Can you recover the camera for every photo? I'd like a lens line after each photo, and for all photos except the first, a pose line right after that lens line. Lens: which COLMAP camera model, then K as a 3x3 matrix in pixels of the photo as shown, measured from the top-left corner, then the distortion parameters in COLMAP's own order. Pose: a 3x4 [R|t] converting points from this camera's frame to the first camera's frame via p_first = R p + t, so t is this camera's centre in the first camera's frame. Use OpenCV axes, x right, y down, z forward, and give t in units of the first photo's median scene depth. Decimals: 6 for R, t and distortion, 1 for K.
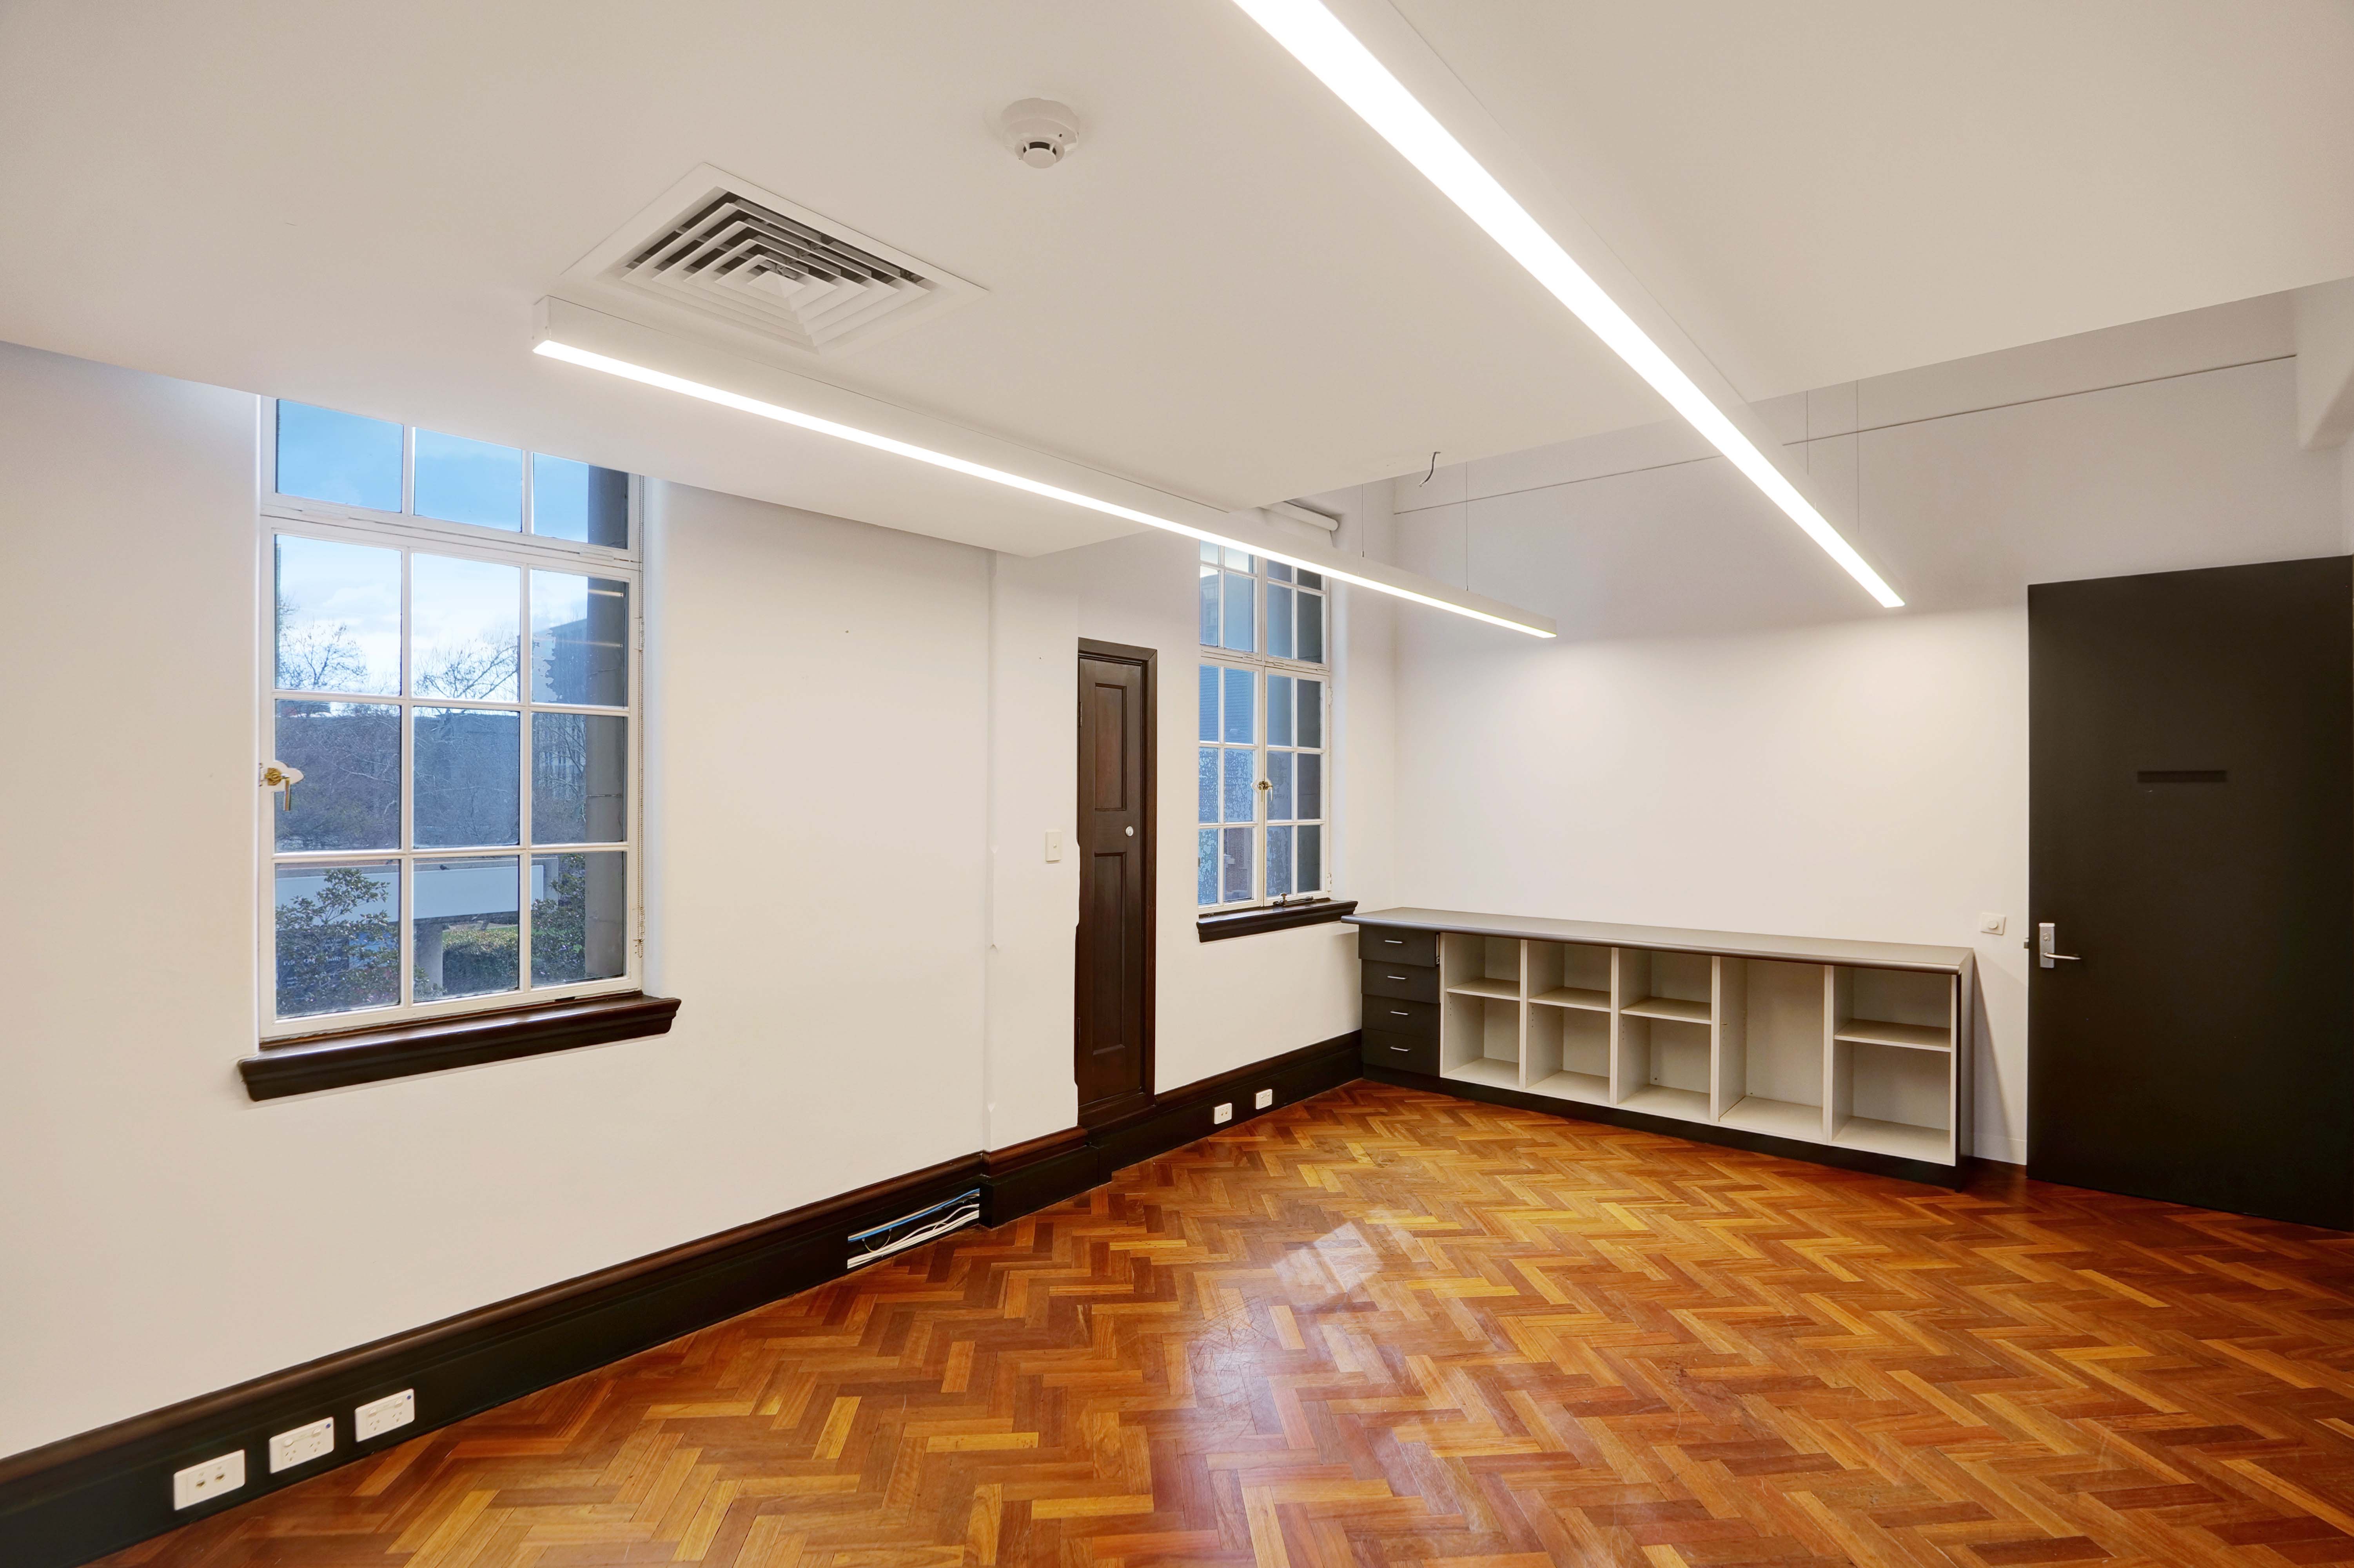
lens RADIAL K [[1117.4, 0, 1186.0], [0, 1117.4, 791.2], [0, 0, 1]] dist [-0.011767, 0.000537]
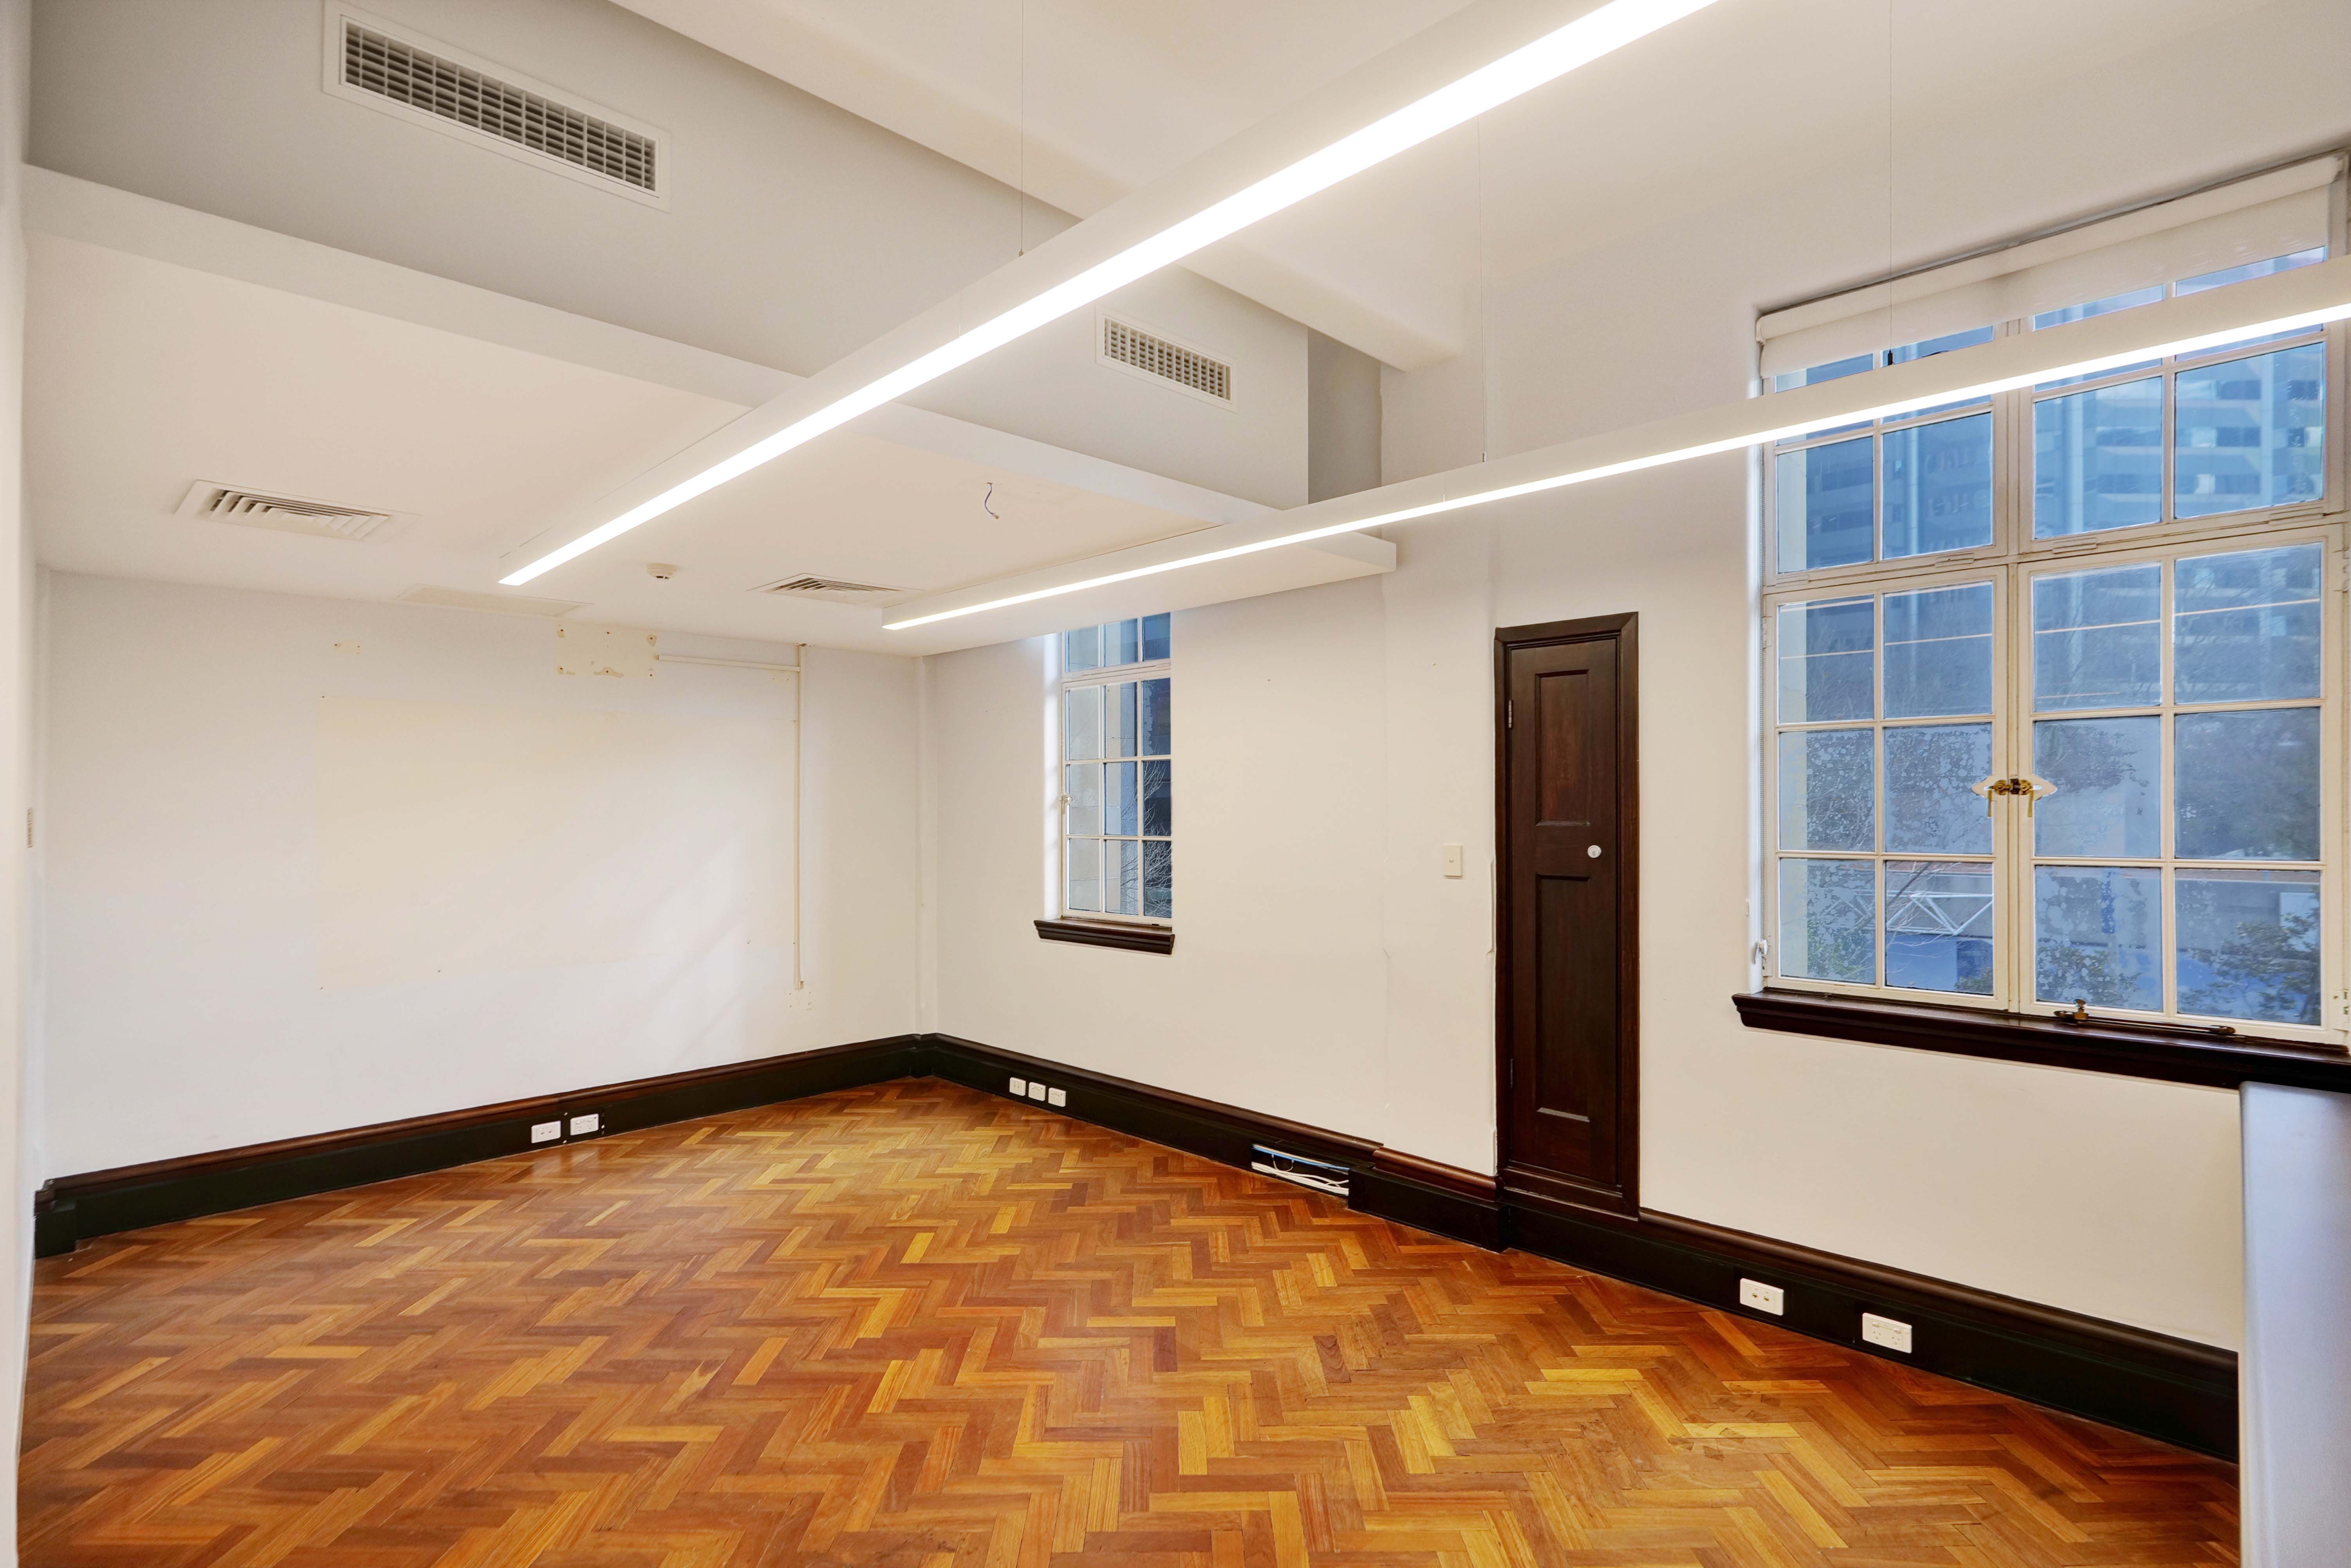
lens RADIAL K [[1116.2, 0, 1184.5], [0, 1116.2, 791.2], [0, 0, 1]] dist [-0.011767, 0.000537]
pose [[-0.090107, -0.019523, -0.995741, 0.884144], [0.000105, 0.999808, -0.019612, 0.010016], [0.995932, -0.001872, -0.090088, 0.905612]]
